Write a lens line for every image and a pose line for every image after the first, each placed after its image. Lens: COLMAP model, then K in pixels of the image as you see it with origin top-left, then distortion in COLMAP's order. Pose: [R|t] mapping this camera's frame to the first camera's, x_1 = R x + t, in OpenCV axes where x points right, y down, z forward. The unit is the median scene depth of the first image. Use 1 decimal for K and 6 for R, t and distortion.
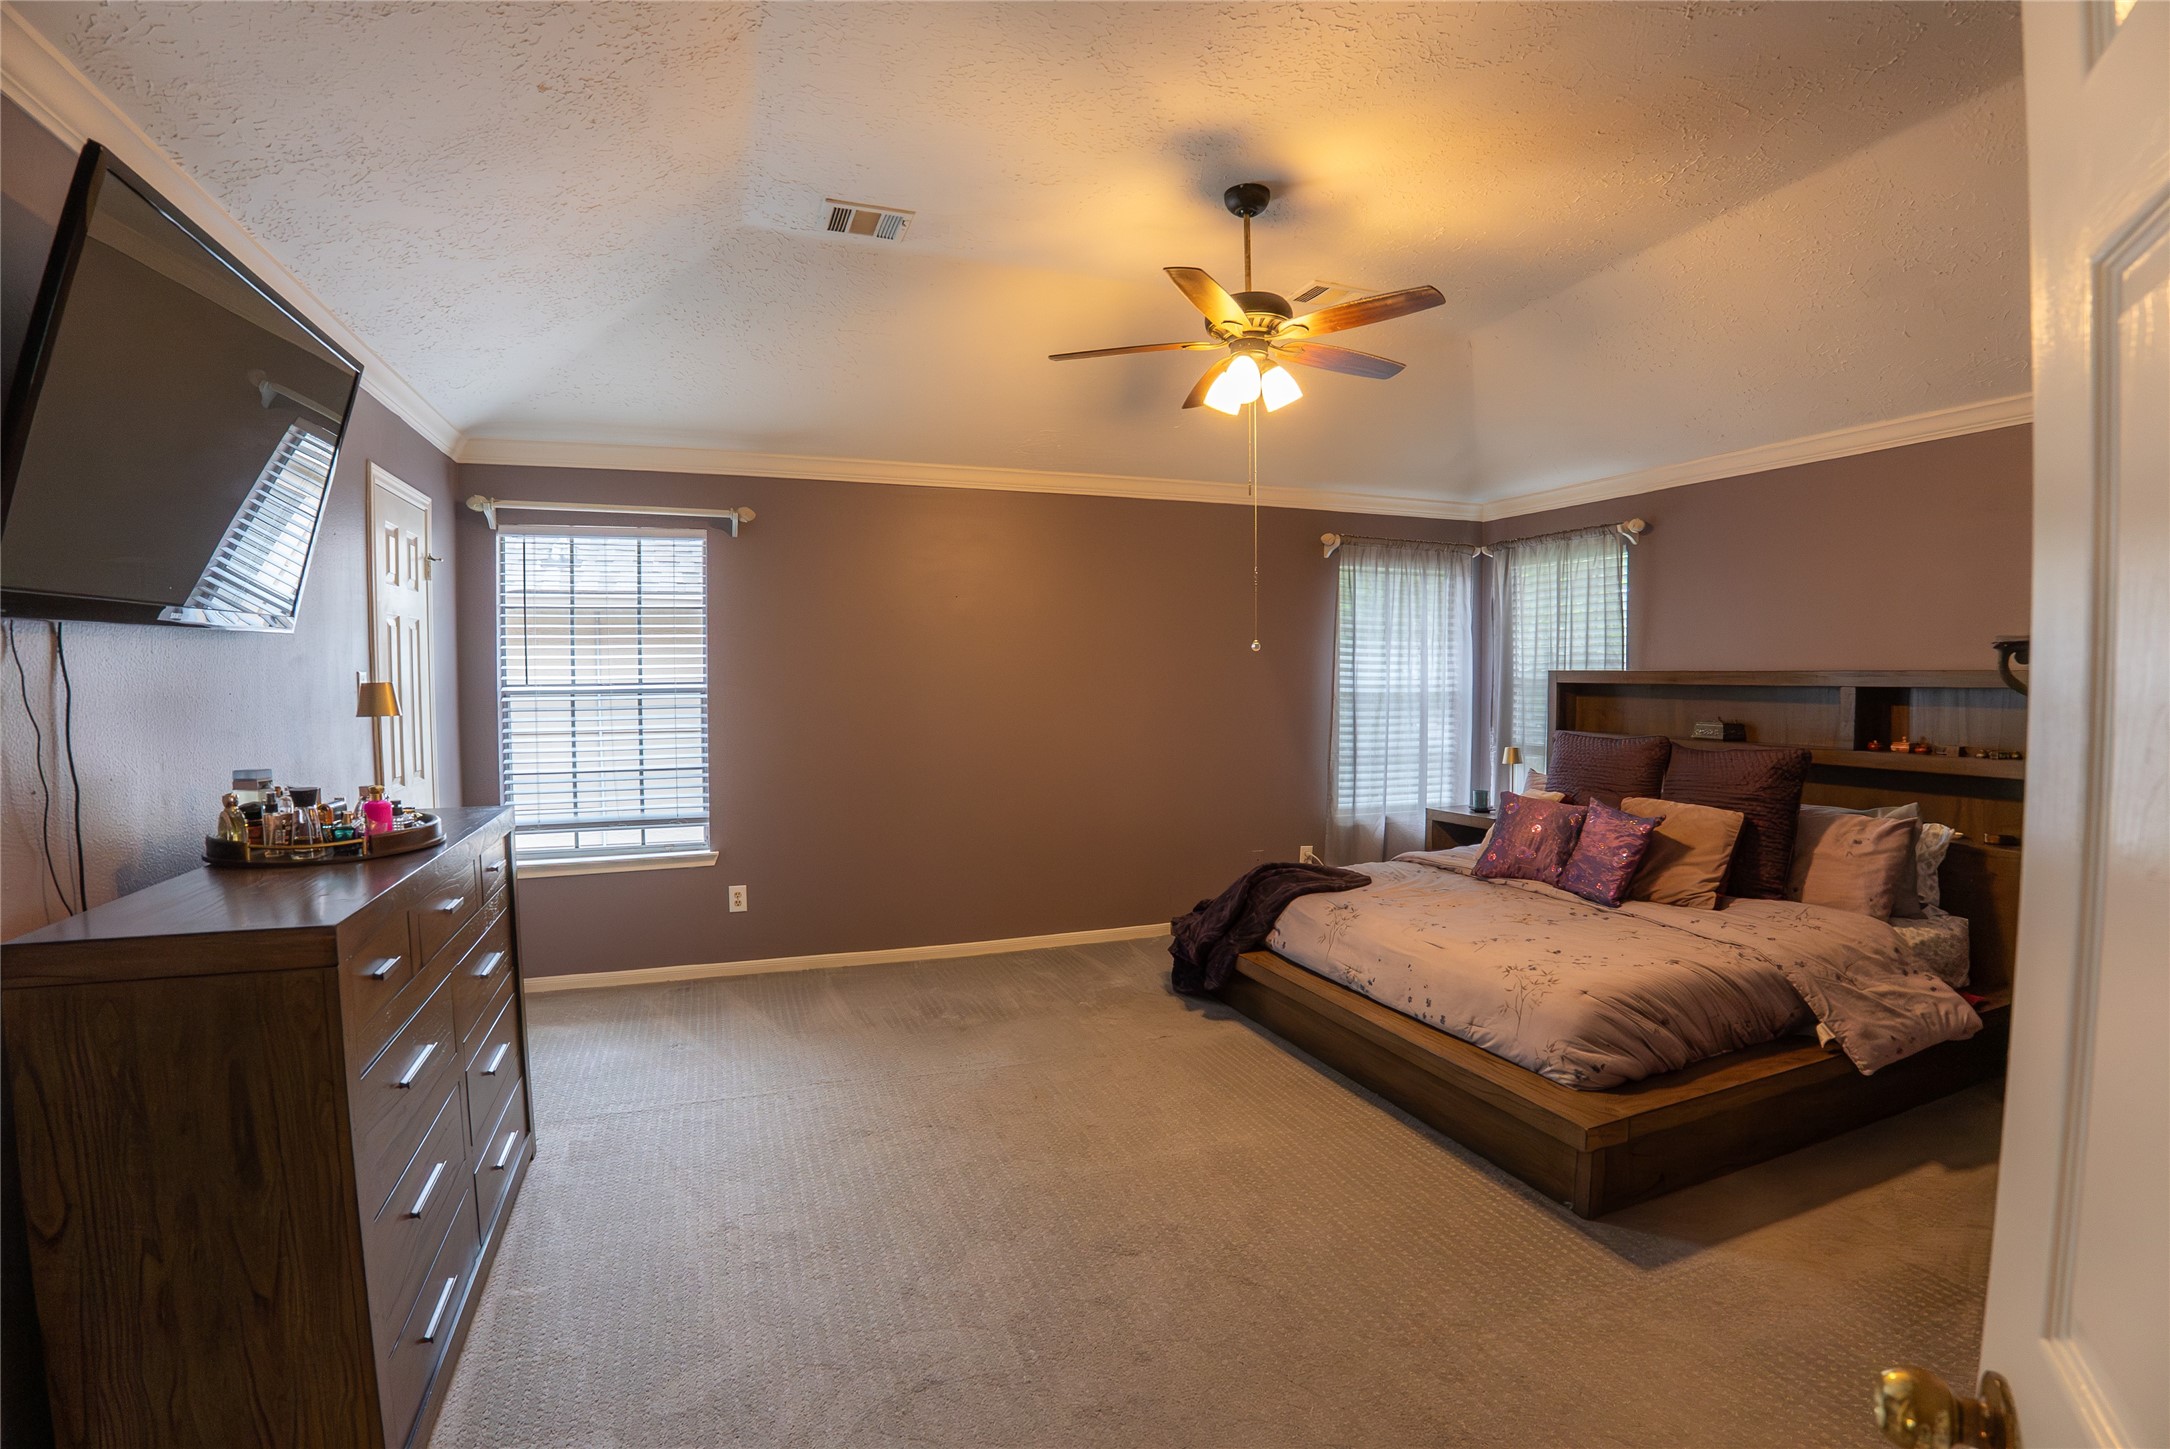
lens RADIAL K [[995.3, 0, 1085.0], [0, 995.3, 724.5], [0, 0, 1]] dist [-0.028002, 0.000412]
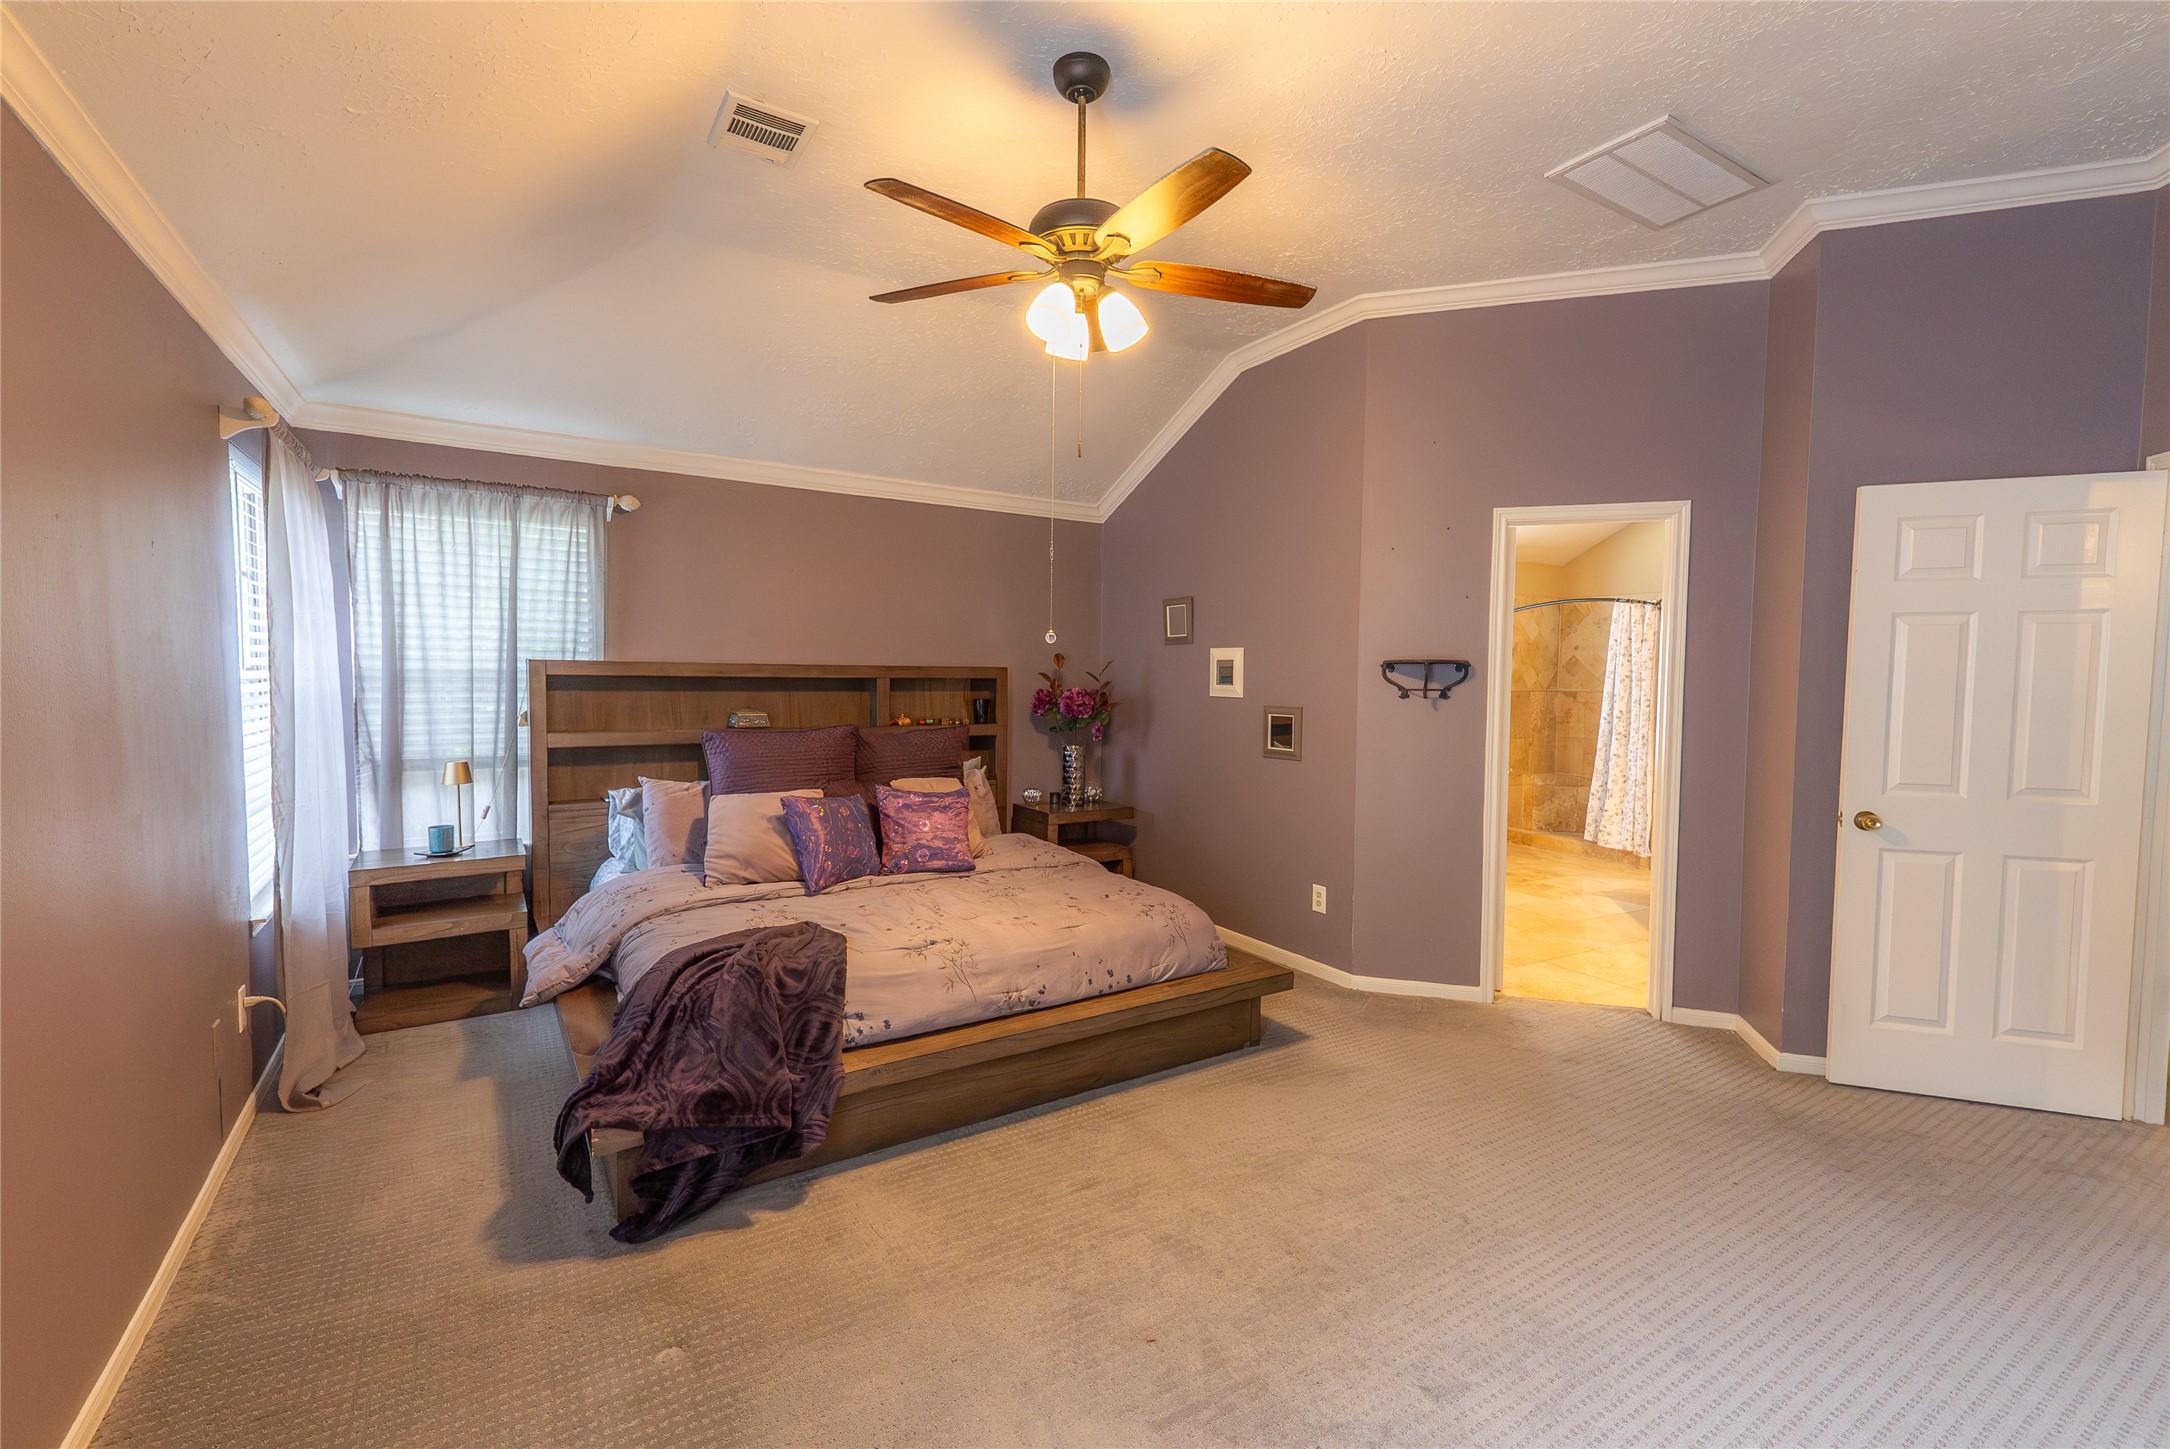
lens RADIAL K [[995.3, 0, 1085.0], [0, 995.3, 724.5], [0, 0, 1]] dist [-0.028002, 0.000412]
pose [[-0.218256, -0.044148, 0.974892, -0.579930], [0.042232, 0.997613, 0.054632, -0.038021], [-0.974977, 0.053095, -0.215871, 1.068731]]
